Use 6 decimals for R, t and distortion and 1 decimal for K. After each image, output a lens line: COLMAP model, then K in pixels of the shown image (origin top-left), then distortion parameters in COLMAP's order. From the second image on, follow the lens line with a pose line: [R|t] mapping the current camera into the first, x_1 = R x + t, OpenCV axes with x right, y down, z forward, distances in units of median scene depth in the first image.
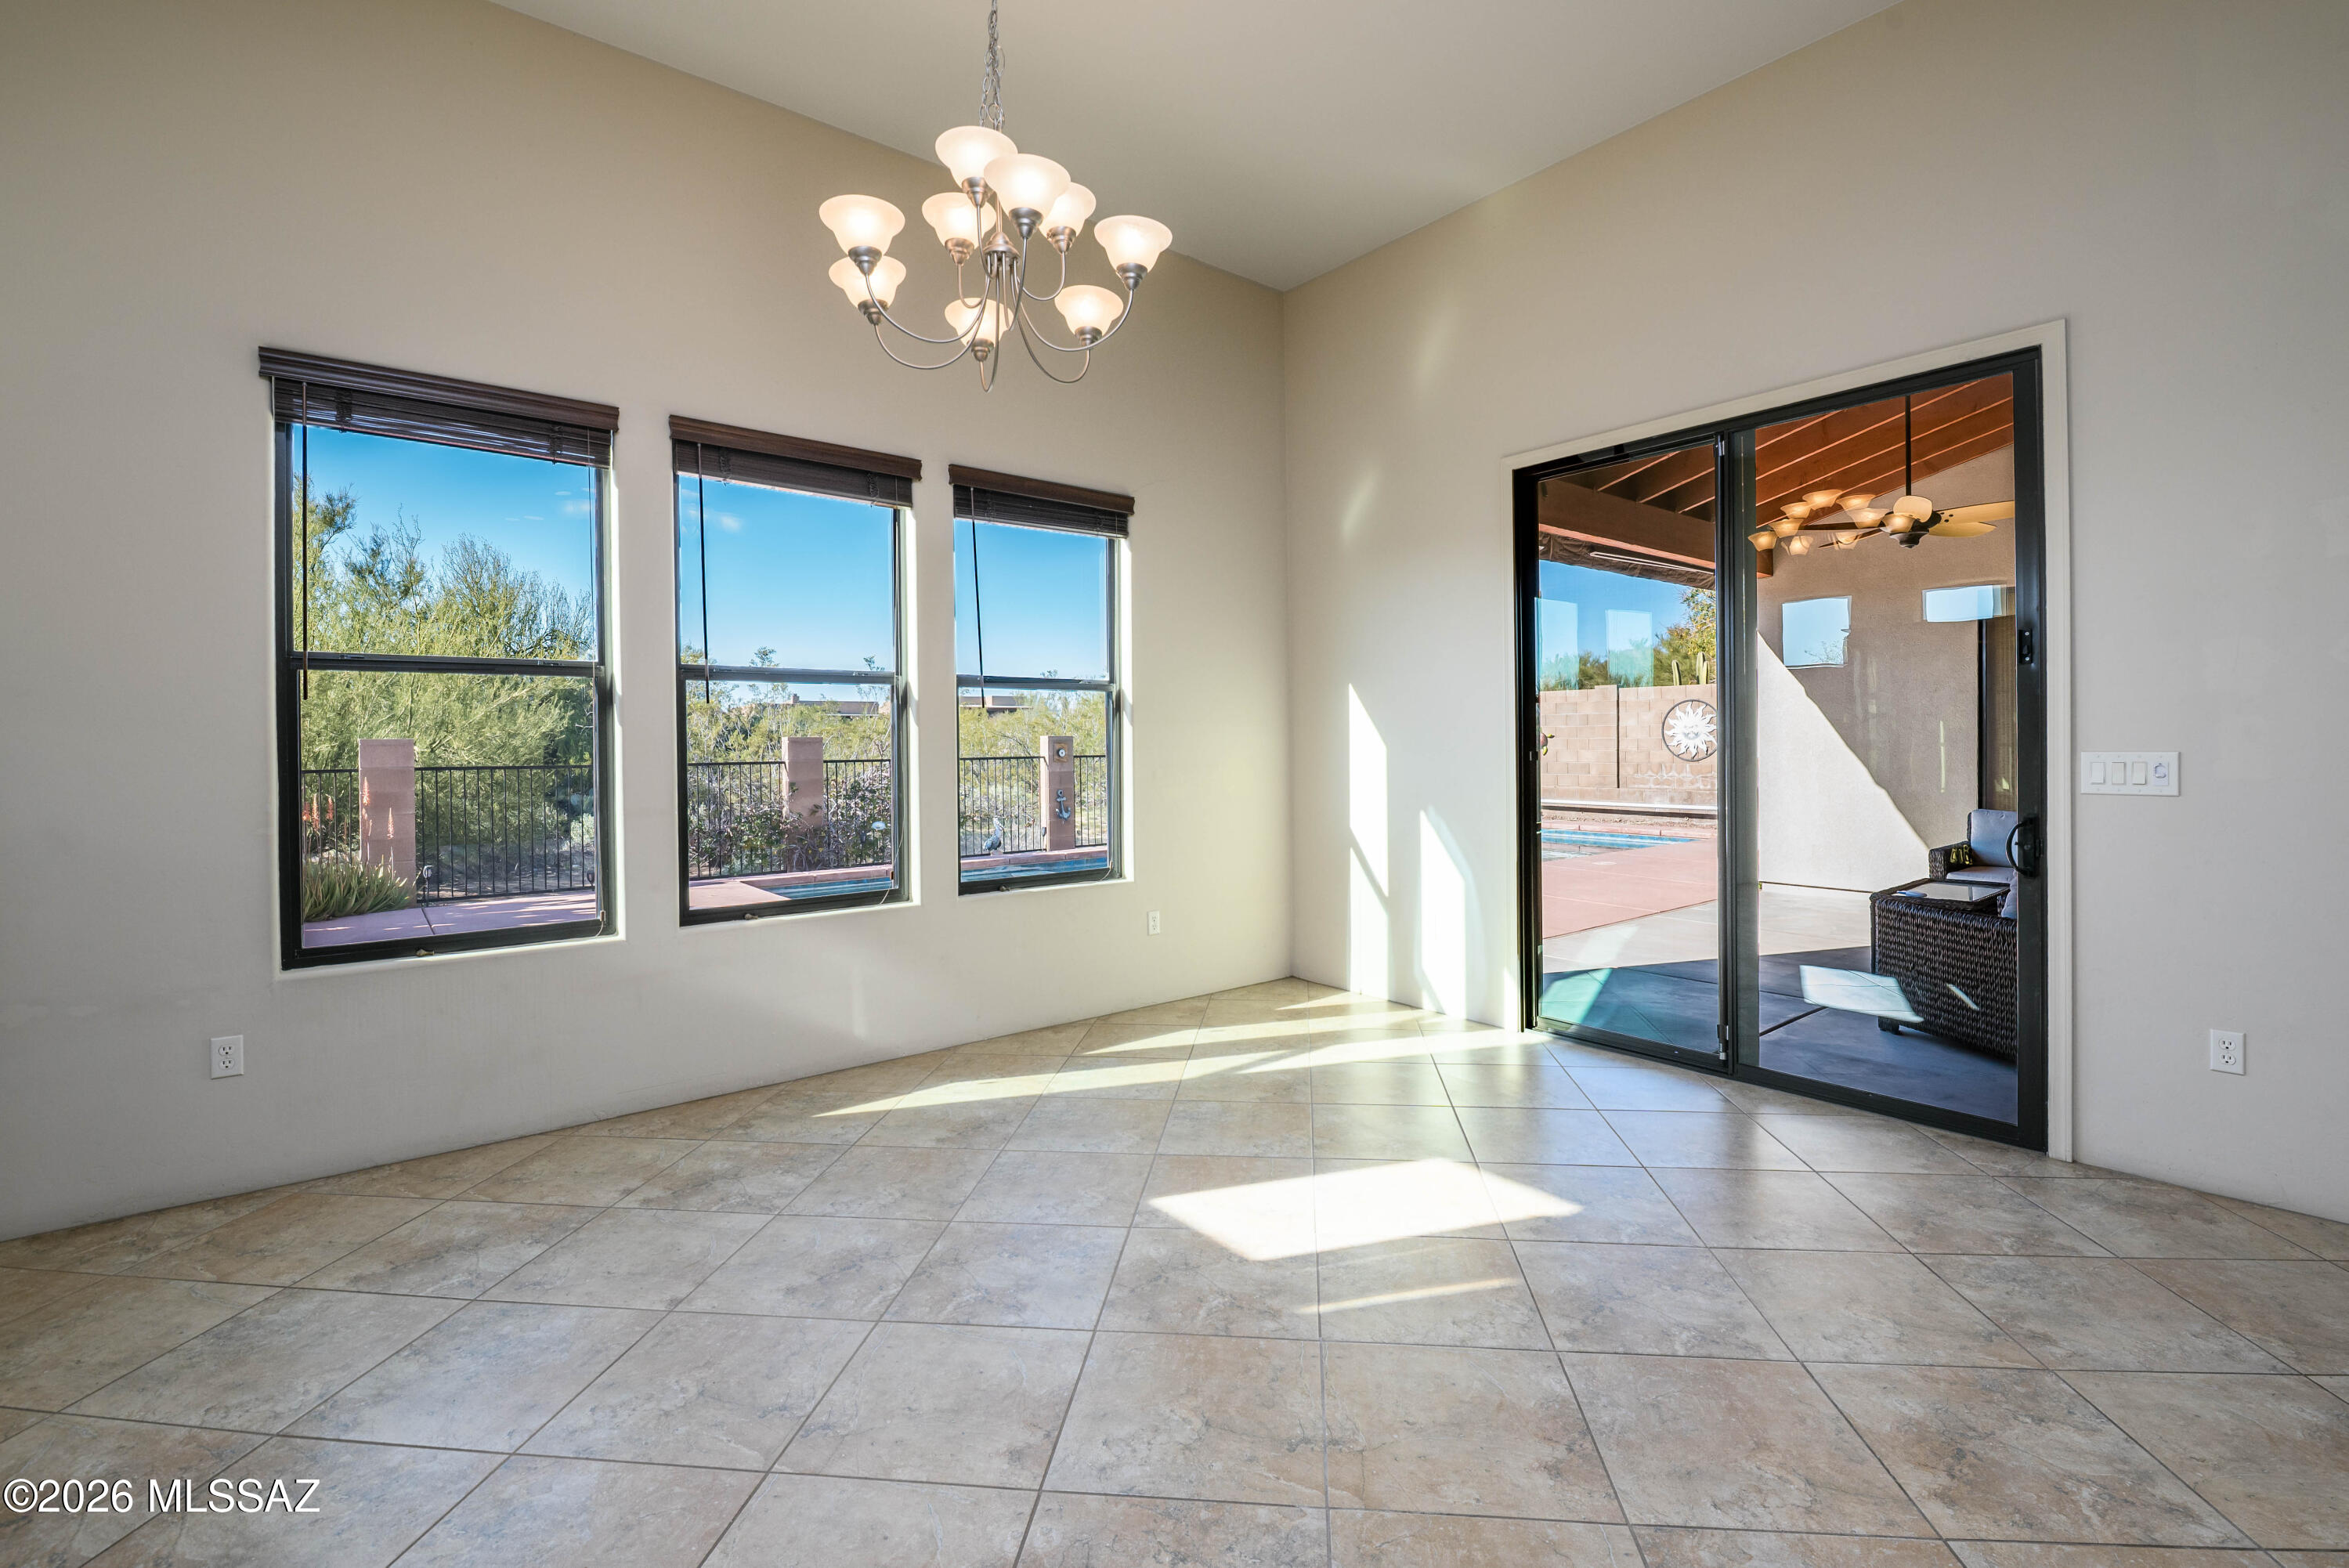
lens RADIAL K [[1033.4, 0, 1212.2], [0, 1033.4, 748.8], [0, 0, 1]] dist [-0.002982, -0.000074]
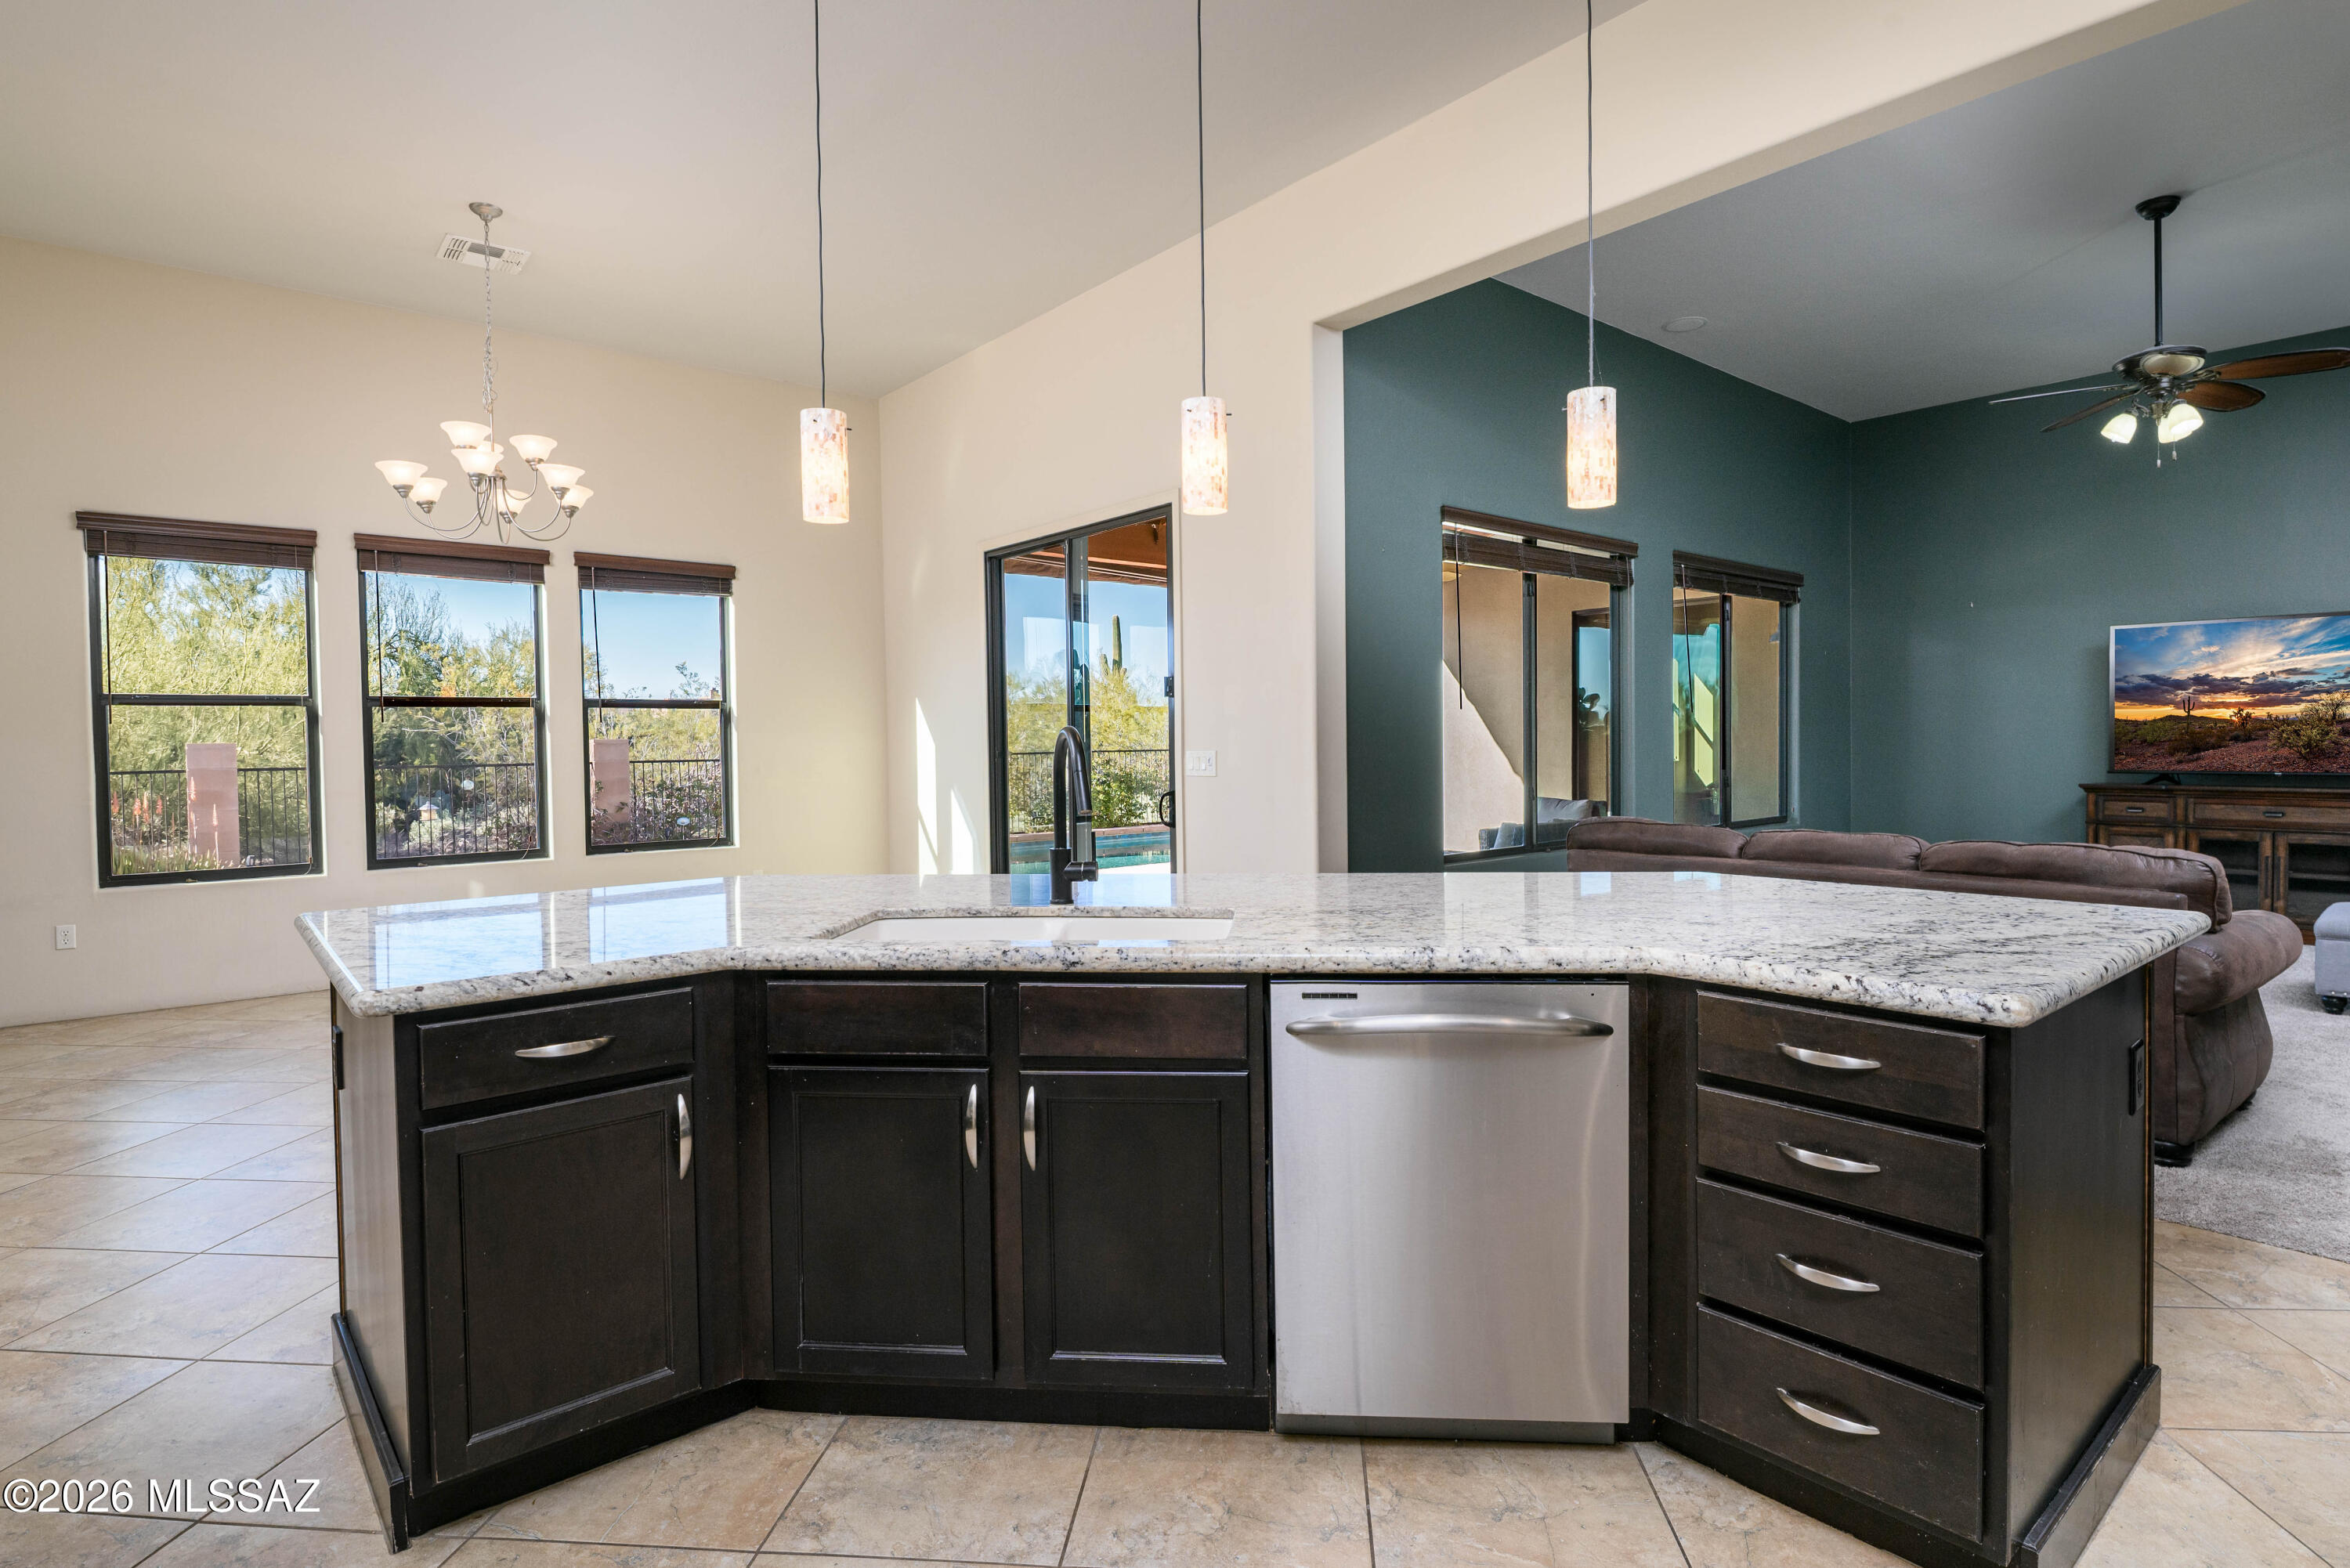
lens RADIAL K [[1163.5, 0, 1208.9], [0, 1163.5, 767.3], [0, 0, 1]] dist [0.001268, 0.000010]
pose [[0.999927, -0.003919, 0.011444, 0.612844], [0.003717, 0.999837, 0.017656, -0.003109], [-0.011511, -0.017612, 0.999779, -0.633165]]
